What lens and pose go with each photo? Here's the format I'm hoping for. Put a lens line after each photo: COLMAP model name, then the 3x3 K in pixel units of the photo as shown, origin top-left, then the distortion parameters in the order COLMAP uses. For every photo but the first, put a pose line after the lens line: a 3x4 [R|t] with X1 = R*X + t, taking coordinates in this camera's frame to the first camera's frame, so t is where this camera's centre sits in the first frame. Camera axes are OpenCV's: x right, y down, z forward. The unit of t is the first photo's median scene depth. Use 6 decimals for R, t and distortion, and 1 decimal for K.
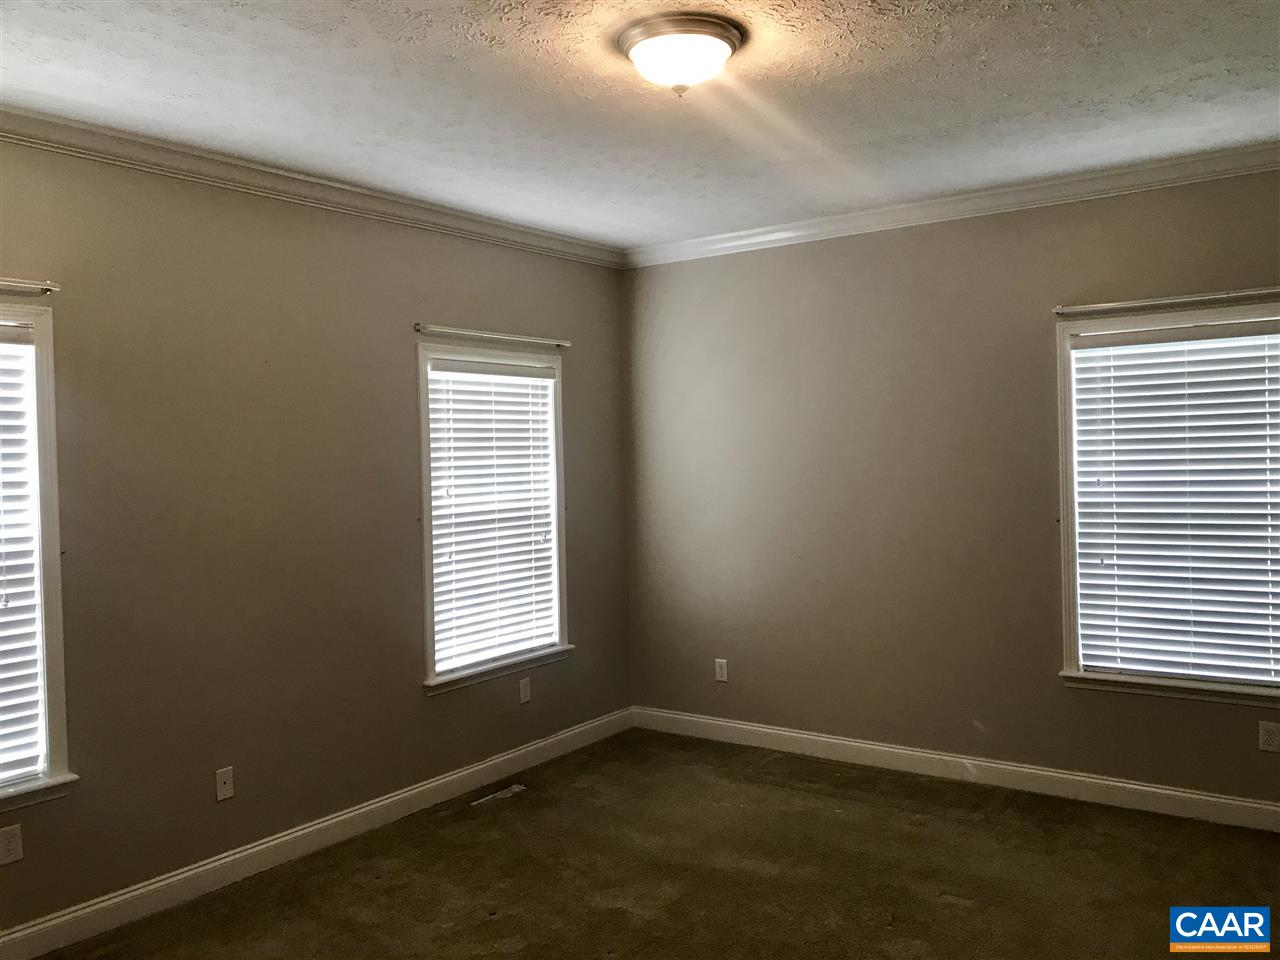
lens RADIAL K [[1068.7, 0, 640.5], [0, 1068.7, 476.0], [0, 0, 1]] dist [0.081873, -0.111617]
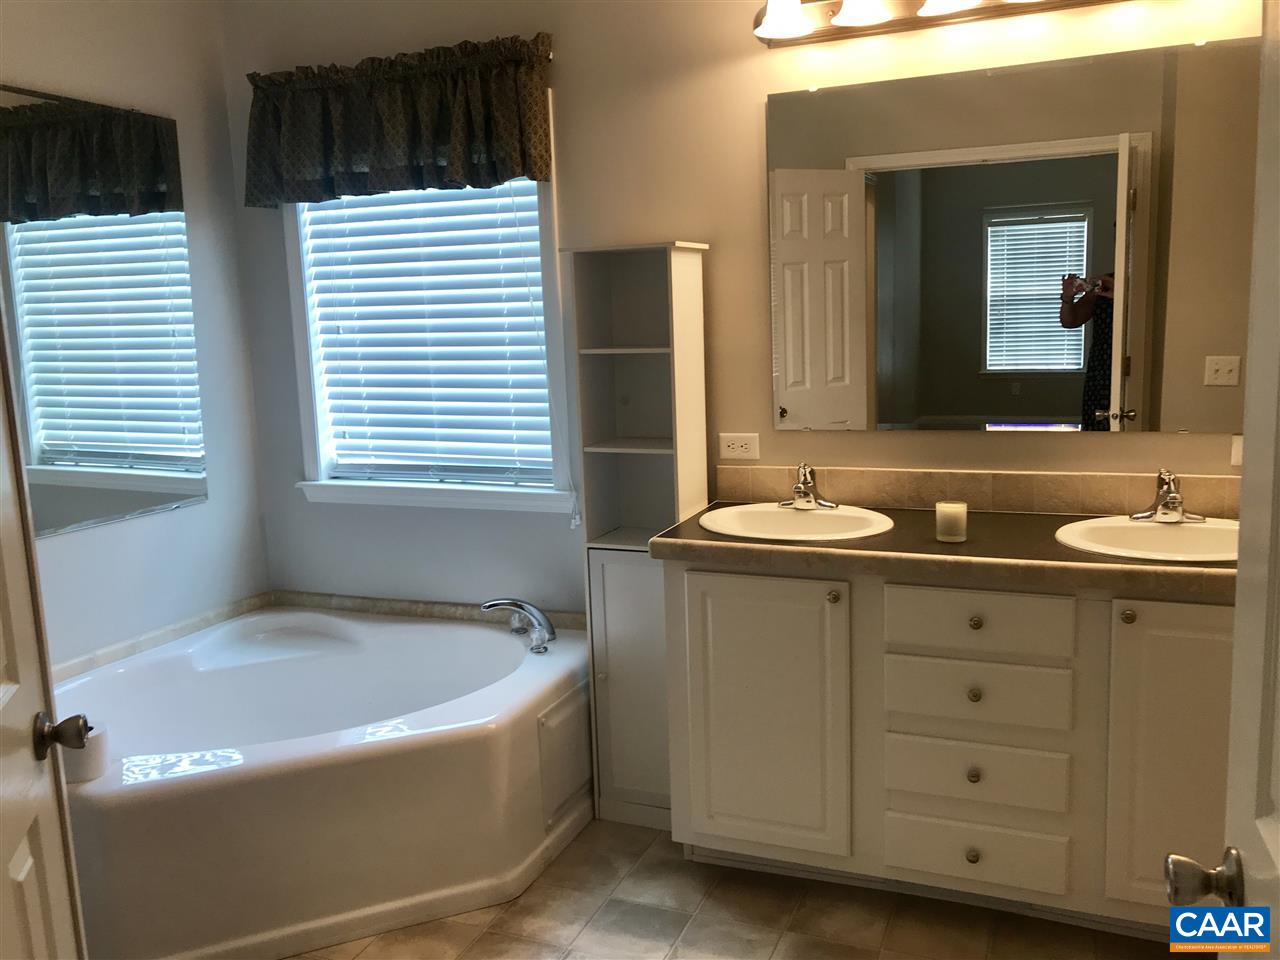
lens RADIAL K [[1068.7, 0, 640.5], [0, 1068.7, 476.0], [0, 0, 1]] dist [0.081873, -0.111617]
pose [[0.231429, 0.188931, -0.954330, 1.544040], [0.011221, 0.980378, 0.196809, -0.036733], [0.972787, -0.056256, 0.224768, -0.154917]]
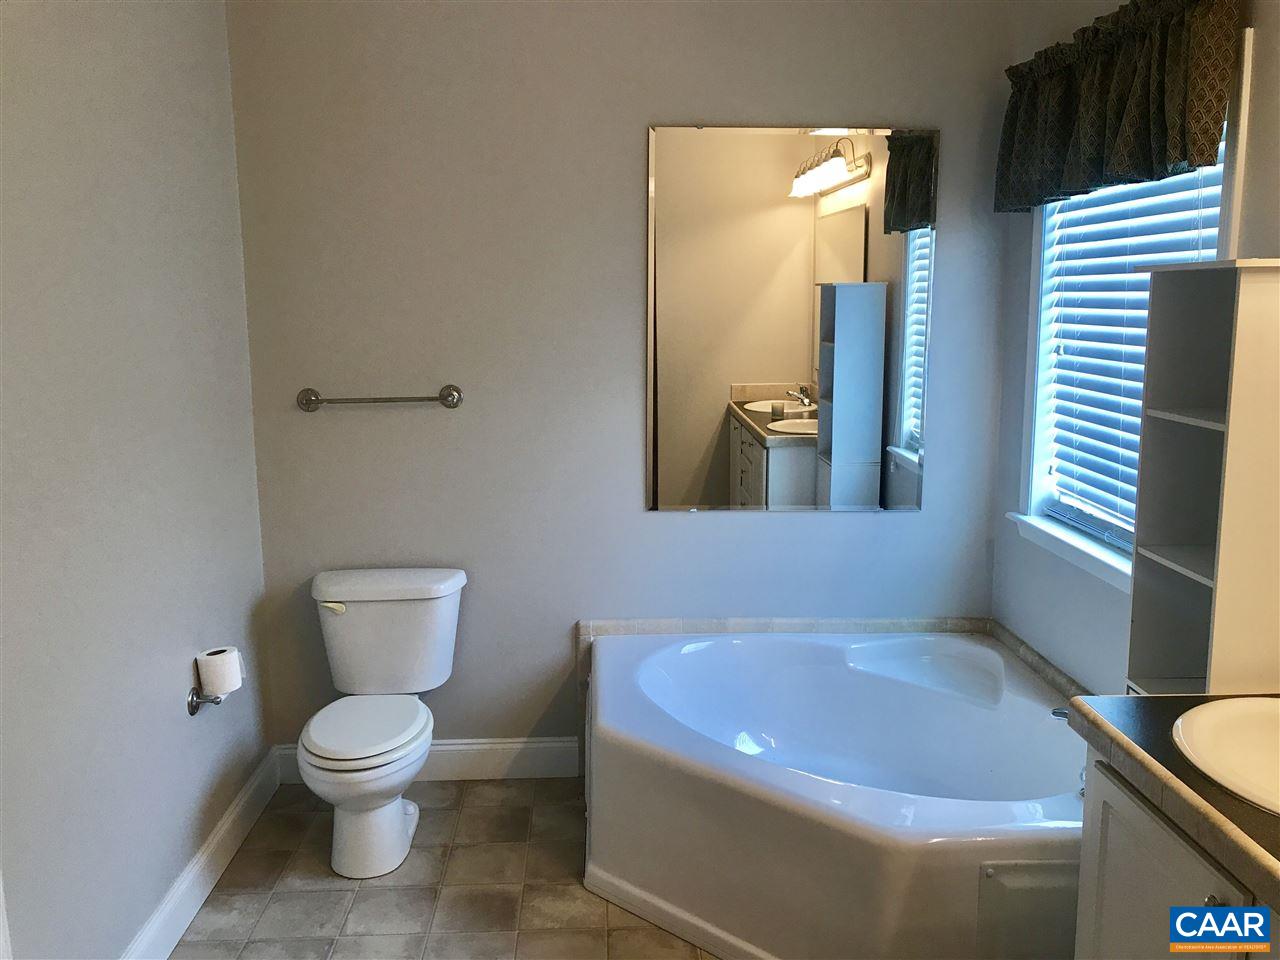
lens RADIAL K [[1068.7, 0, 640.5], [0, 1068.7, 476.0], [0, 0, 1]] dist [0.081873, -0.111617]
pose [[-0.789421, 0.146439, -0.596130, 1.361381], [0.031112, 0.979425, 0.199395, -0.054278], [0.613064, 0.138860, -0.777734, 0.171837]]
